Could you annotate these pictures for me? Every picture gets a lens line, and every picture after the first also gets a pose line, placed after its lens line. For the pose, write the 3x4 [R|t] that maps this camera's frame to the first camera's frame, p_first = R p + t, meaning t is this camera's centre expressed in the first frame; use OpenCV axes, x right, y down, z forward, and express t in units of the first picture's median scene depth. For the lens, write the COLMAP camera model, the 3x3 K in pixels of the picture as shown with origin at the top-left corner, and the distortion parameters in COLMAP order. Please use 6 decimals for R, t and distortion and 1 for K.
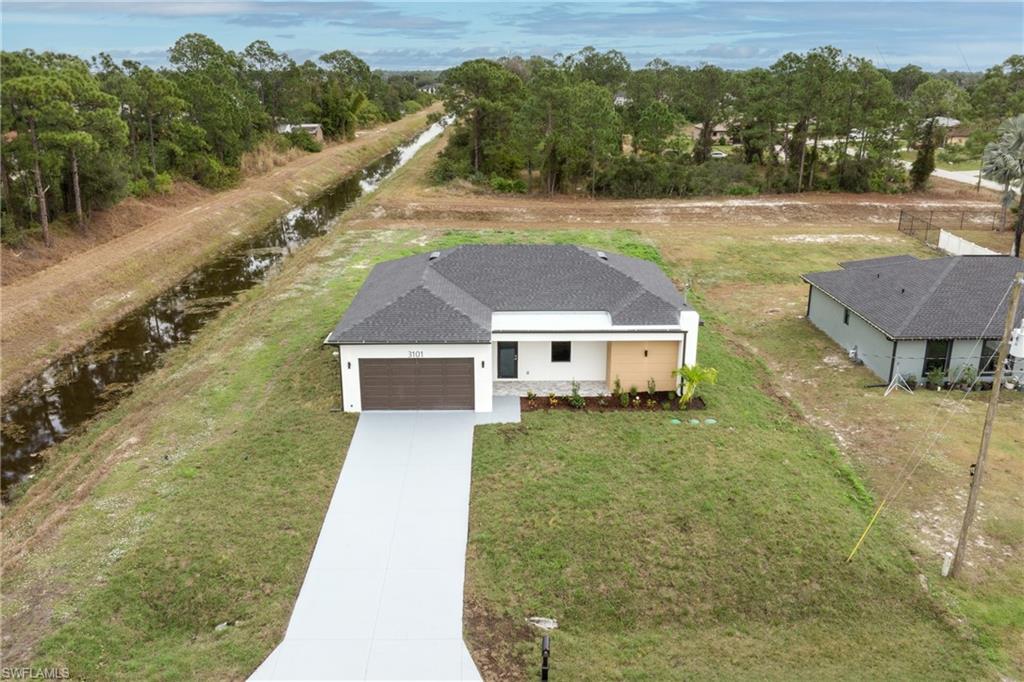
lens RADIAL K [[815.8, 0, 512.0], [0, 815.8, 341.0], [0, 0, 1]] dist [-0.032581, -0.000167]
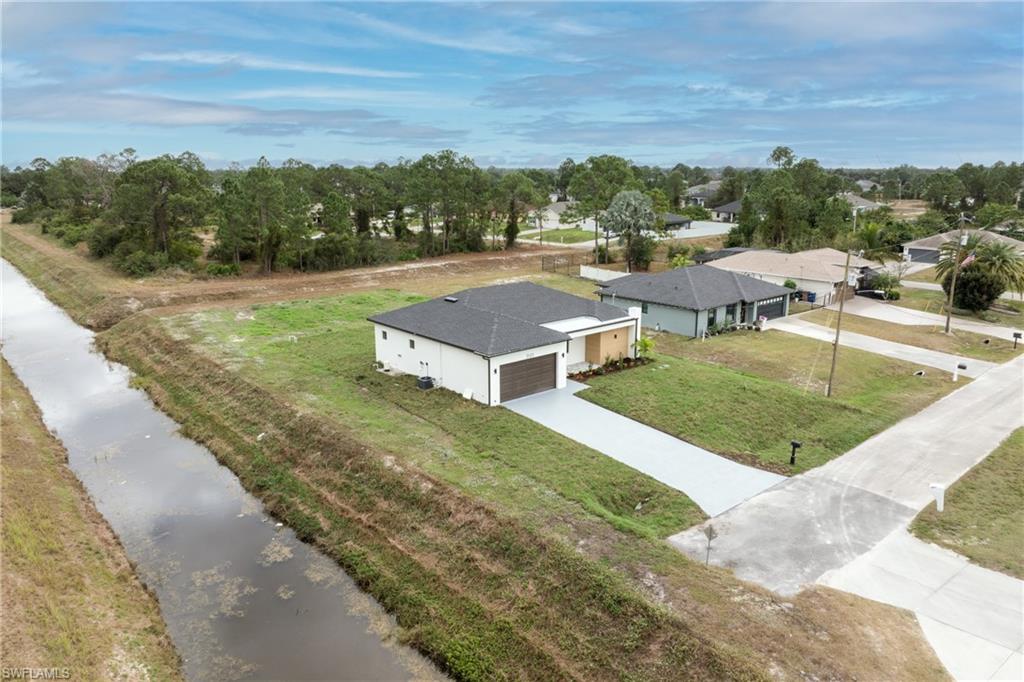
lens RADIAL K [[733.4, 0, 512.0], [0, 733.4, 341.0], [0, 0, 1]] dist [-0.035279, -0.003094]
pose [[0.757616, -0.148687, 0.635539, -0.890768], [0.205831, 0.978449, -0.016455, 0.005139], [-0.619396, 0.143280, 0.771893, -0.000464]]
